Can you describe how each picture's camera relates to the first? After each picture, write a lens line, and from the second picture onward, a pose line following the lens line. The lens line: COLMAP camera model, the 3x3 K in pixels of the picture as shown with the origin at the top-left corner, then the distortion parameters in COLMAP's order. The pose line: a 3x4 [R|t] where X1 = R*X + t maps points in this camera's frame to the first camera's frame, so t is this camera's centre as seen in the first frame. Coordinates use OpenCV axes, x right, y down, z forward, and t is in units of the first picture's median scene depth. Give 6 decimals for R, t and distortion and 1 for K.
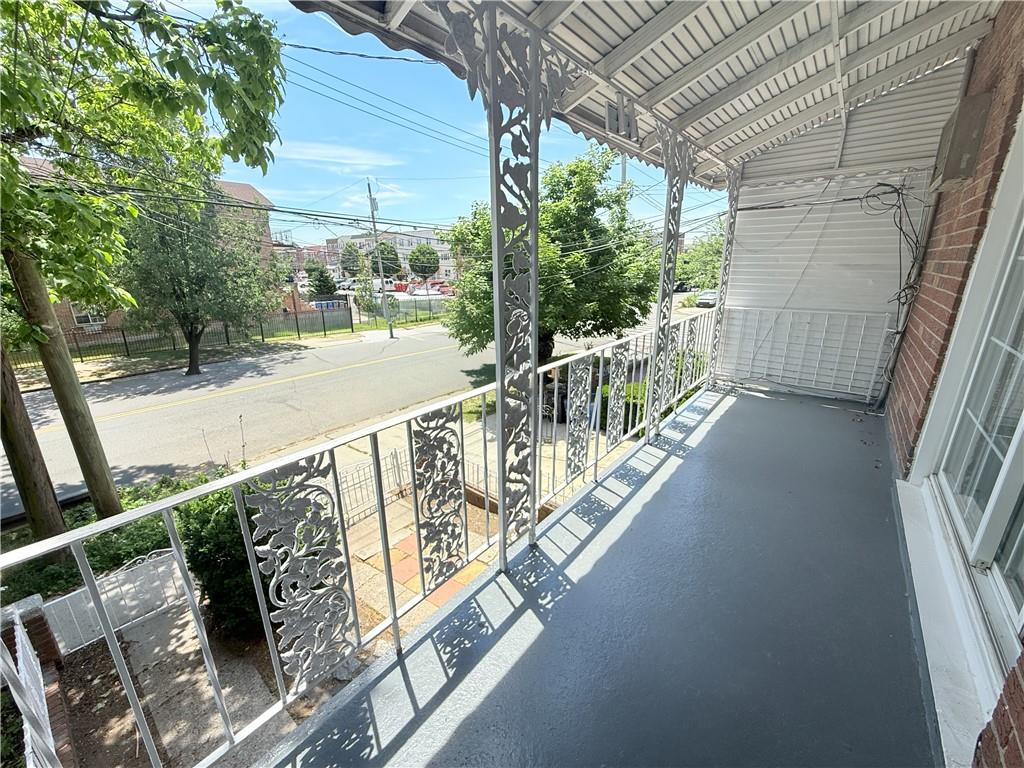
lens RADIAL K [[413.5, 0, 515.6], [0, 413.5, 378.0], [0, 0, 1]] dist [0.017882, 0.000290]
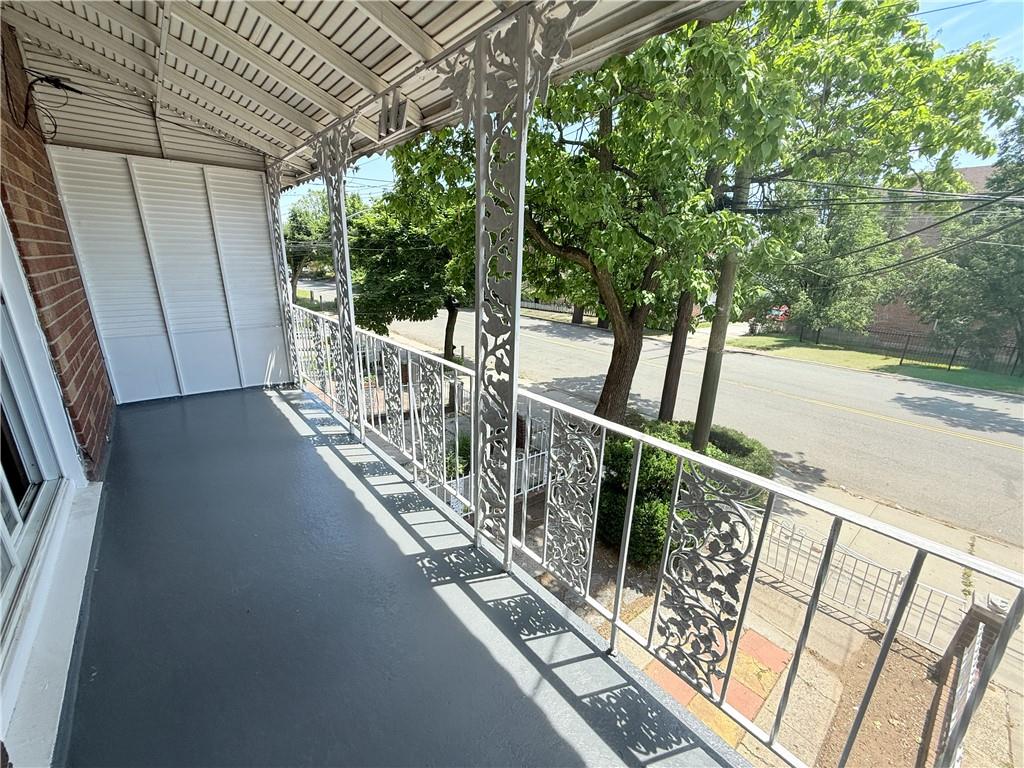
lens RADIAL K [[413.5, 0, 512.9], [0, 413.5, 390.7], [0, 0, 1]] dist [0.017882, 0.000290]
pose [[-0.194052, 0.297198, -0.934889, 0.675597], [-0.305124, 0.887447, 0.345451, -0.244668], [0.932332, 0.352293, -0.081529, 0.812286]]
